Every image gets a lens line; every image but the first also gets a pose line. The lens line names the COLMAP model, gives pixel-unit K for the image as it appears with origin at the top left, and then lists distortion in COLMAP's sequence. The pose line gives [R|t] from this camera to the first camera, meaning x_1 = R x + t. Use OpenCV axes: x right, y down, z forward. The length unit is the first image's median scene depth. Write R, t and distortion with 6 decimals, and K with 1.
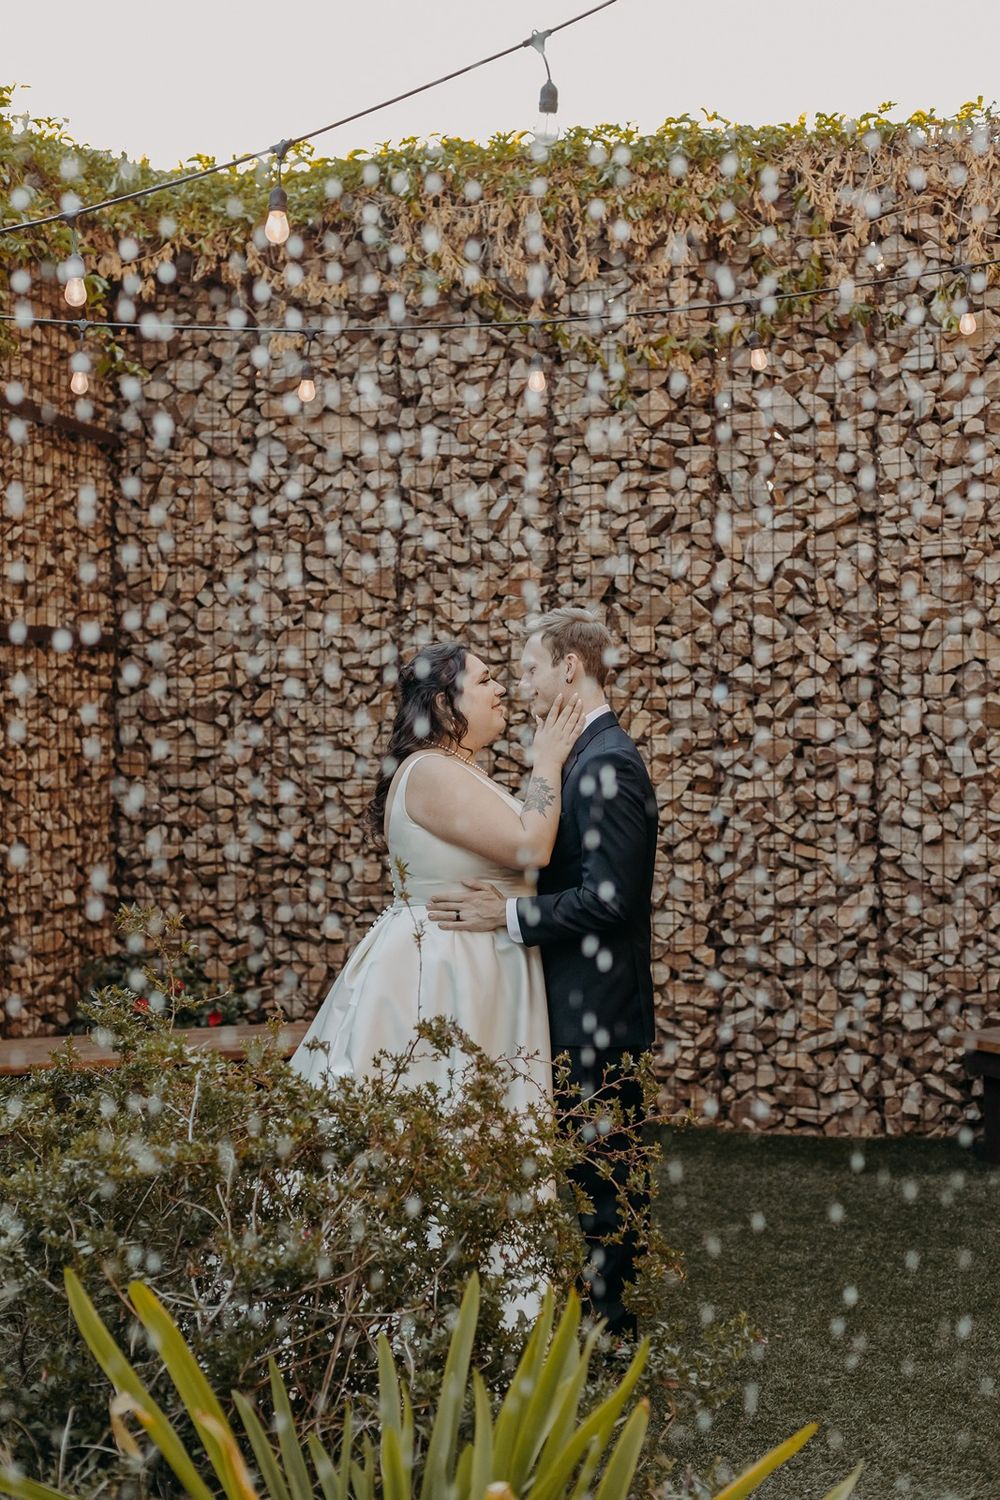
lens RADIAL K [[2252.2, 0, 500.0], [0, 2252.2, 750.0], [0, 0, 1]] dist [-0.005736, -0.018991]
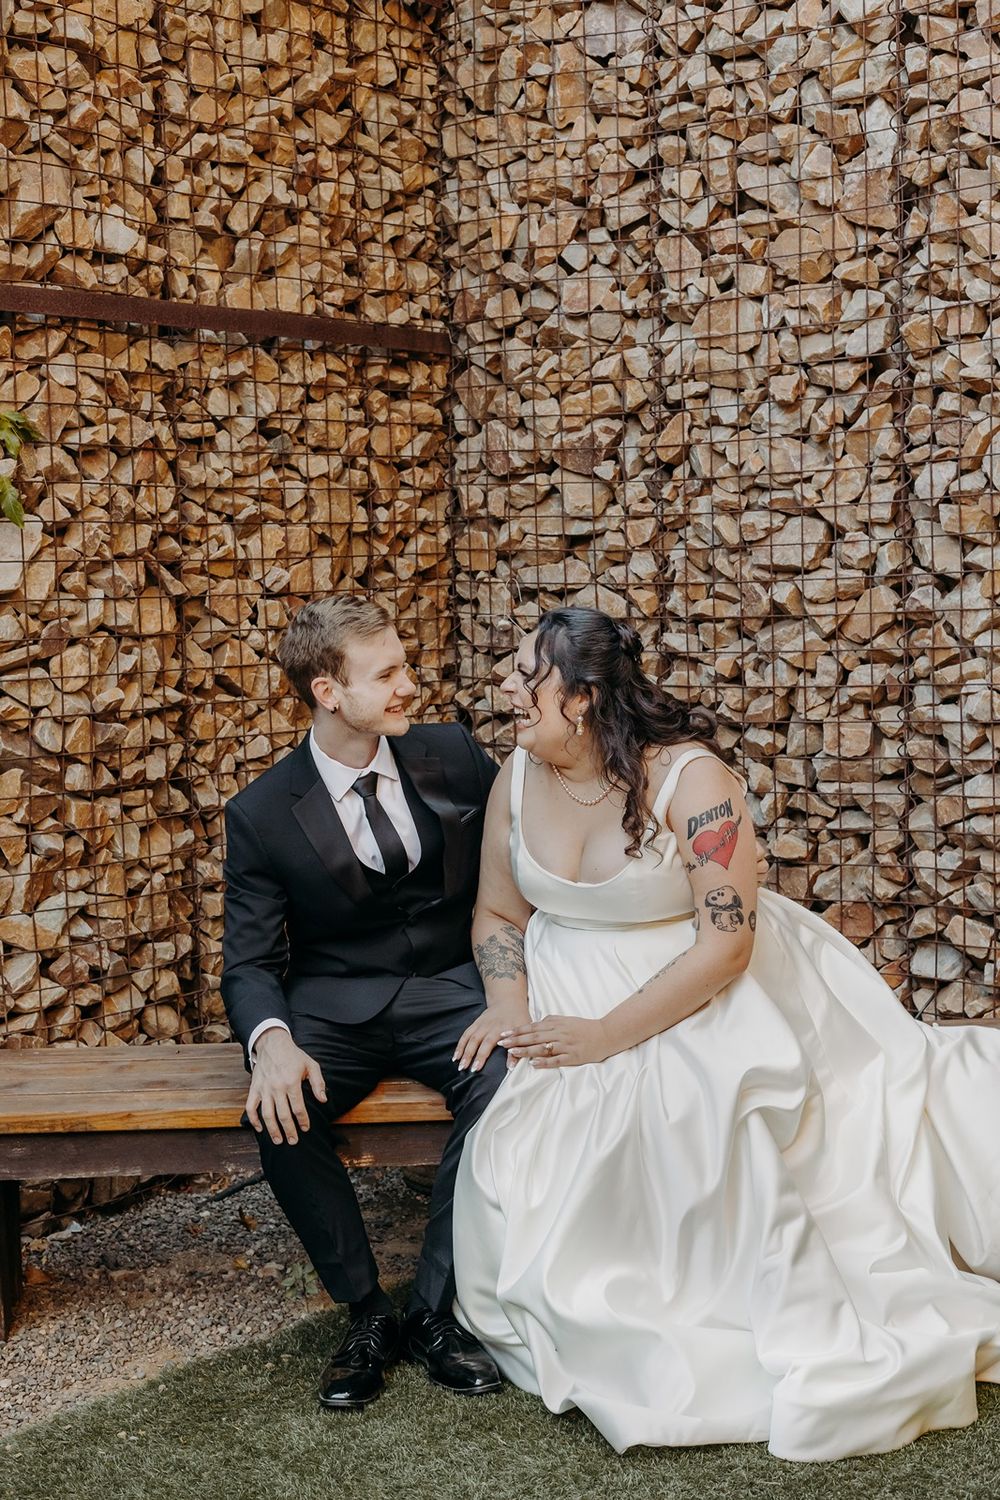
lens RADIAL K [[2252.2, 0, 500.0], [0, 2252.2, 750.0], [0, 0, 1]] dist [-0.005736, -0.018991]
pose [[0.924957, 0.012979, -0.379850, 0.070399], [0.016419, 0.997119, 0.074051, 0.014961], [0.379717, -0.074731, 0.922079, 0.460896]]
